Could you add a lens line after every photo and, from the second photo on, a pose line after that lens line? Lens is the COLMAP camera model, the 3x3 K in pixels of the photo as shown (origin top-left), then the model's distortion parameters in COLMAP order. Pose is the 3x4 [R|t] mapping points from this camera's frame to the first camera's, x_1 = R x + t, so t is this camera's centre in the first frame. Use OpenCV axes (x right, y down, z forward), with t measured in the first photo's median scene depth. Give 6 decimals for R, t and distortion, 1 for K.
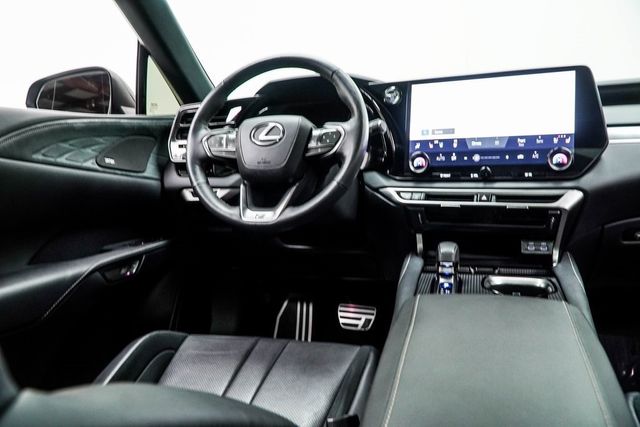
lens RADIAL K [[492.2, 0, 318.3], [0, 492.2, 214.5], [0, 0, 1]] dist [-0.017411, -0.029905]
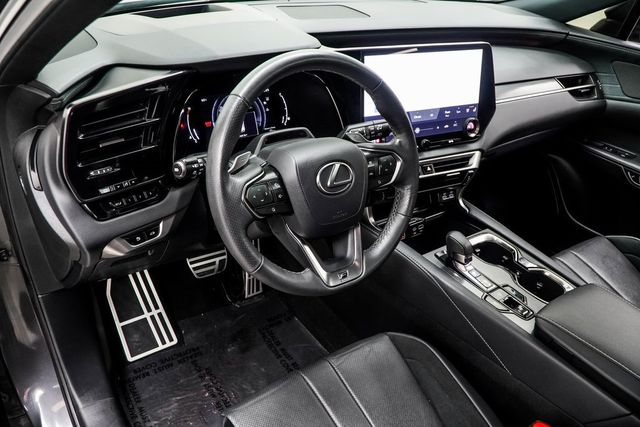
lens RADIAL K [[492.2, 0, 319.4], [0, 492.2, 213.7], [0, 0, 1]] dist [-0.017411, -0.029905]
pose [[0.615060, -0.335999, 0.713306, -0.662090], [0.000275, 0.904751, 0.425941, -0.420503], [-0.788480, -0.261783, 0.556568, 0.529458]]
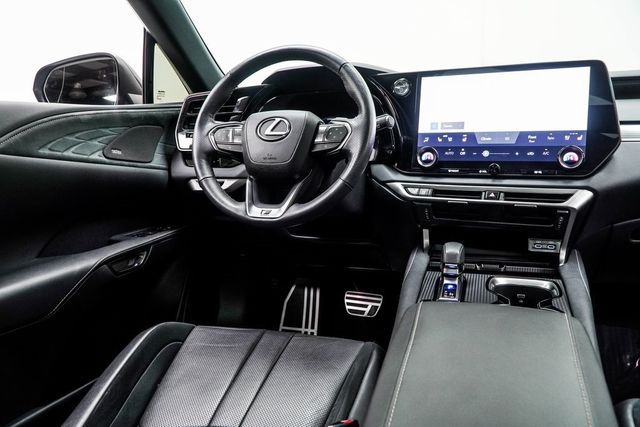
lens RADIAL K [[492.2, 0, 319.7], [0, 492.2, 214.7], [0, 0, 1]] dist [-0.017411, -0.029905]
pose [[0.999749, 0.011553, -0.019188, 0.009871], [-0.010479, 0.998424, 0.055127, -0.044423], [0.019795, -0.054912, 0.998295, 0.003451]]
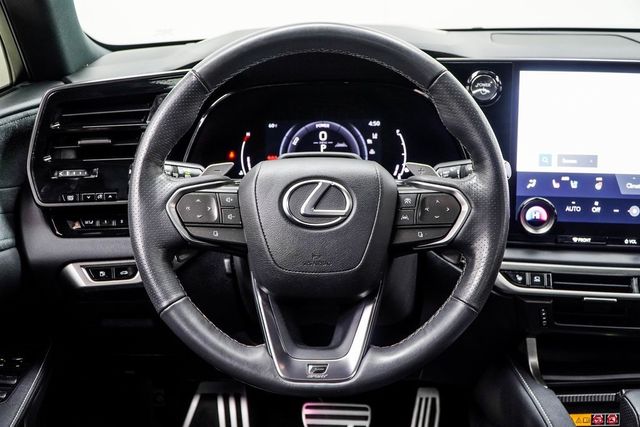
lens RADIAL K [[855.4, 0, 321.8], [0, 855.4, 215.5], [0, 0, 1]] dist [-0.064343, 0.000000]
pose [[0.954703, -0.043365, 0.294383, -0.336577], [0.003078, 0.990710, 0.135959, -0.253600], [-0.297544, -0.128894, 0.945967, 0.159849]]
